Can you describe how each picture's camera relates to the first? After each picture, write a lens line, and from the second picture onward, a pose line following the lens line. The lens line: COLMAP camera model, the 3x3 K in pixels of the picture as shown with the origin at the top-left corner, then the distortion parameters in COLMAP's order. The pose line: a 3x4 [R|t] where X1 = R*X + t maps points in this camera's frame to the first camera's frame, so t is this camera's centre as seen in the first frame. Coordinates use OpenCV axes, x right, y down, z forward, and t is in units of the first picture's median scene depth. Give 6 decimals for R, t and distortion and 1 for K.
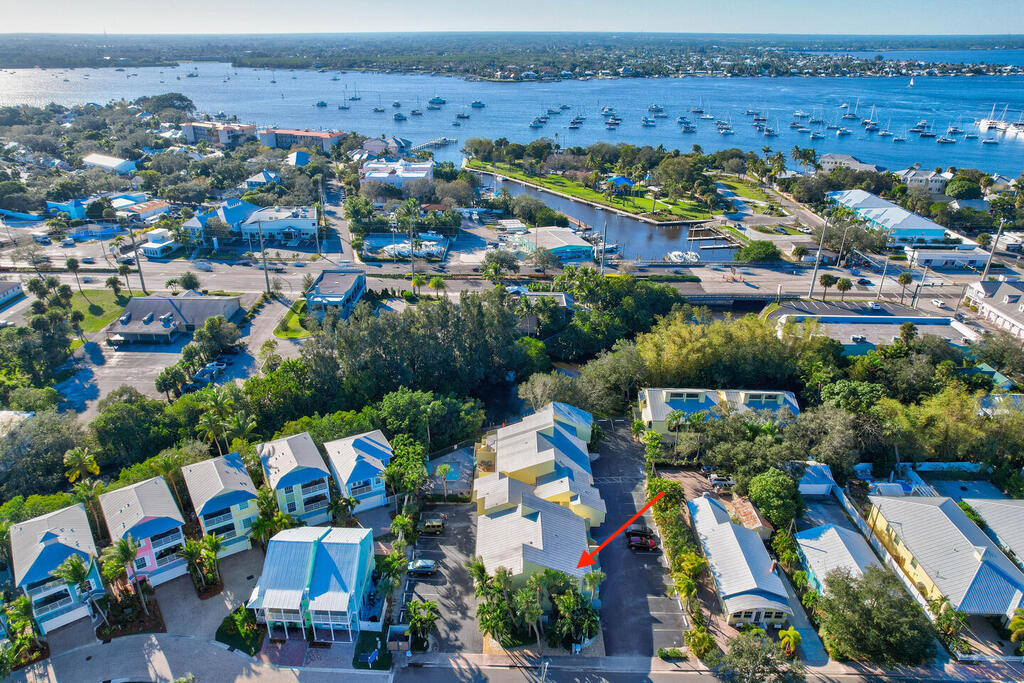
lens RADIAL K [[675.9, 0, 468.9], [0, 675.9, 340.9], [0, 0, 1]] dist [-0.066755, 0.037179]
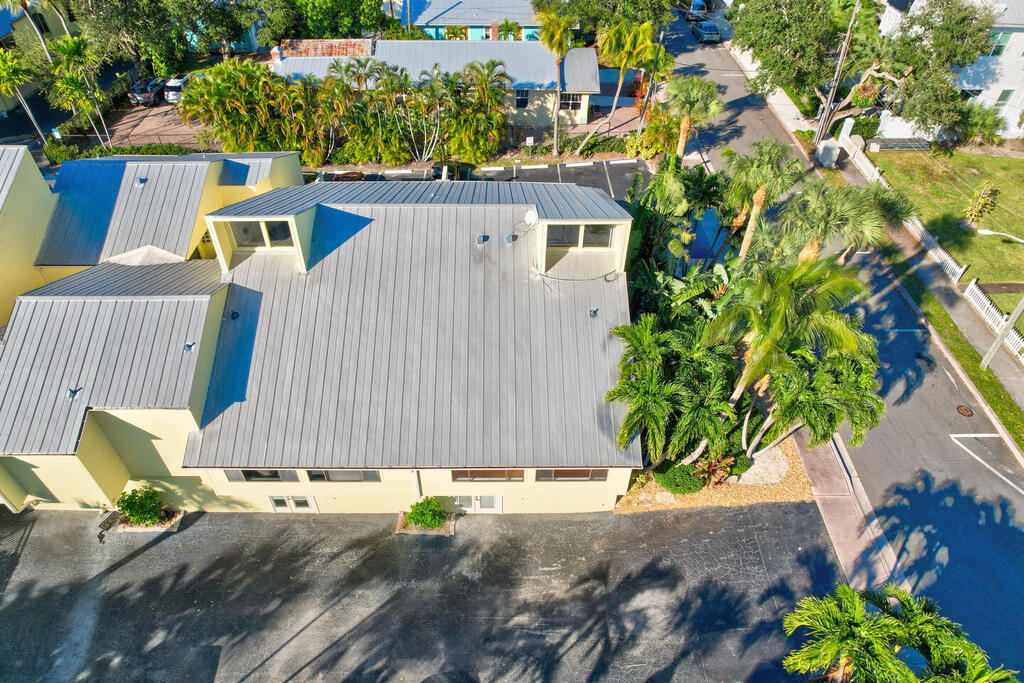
lens RADIAL K [[664.5, 0, 512.0], [0, 664.5, 341.5], [0, 0, 1]] dist [-0.076420, 0.071042]
pose [[-0.063380, -0.669780, 0.739850, -0.067156], [0.401789, 0.661480, 0.633253, 0.086875], [-0.913536, 0.337399, 0.227186, 0.495149]]
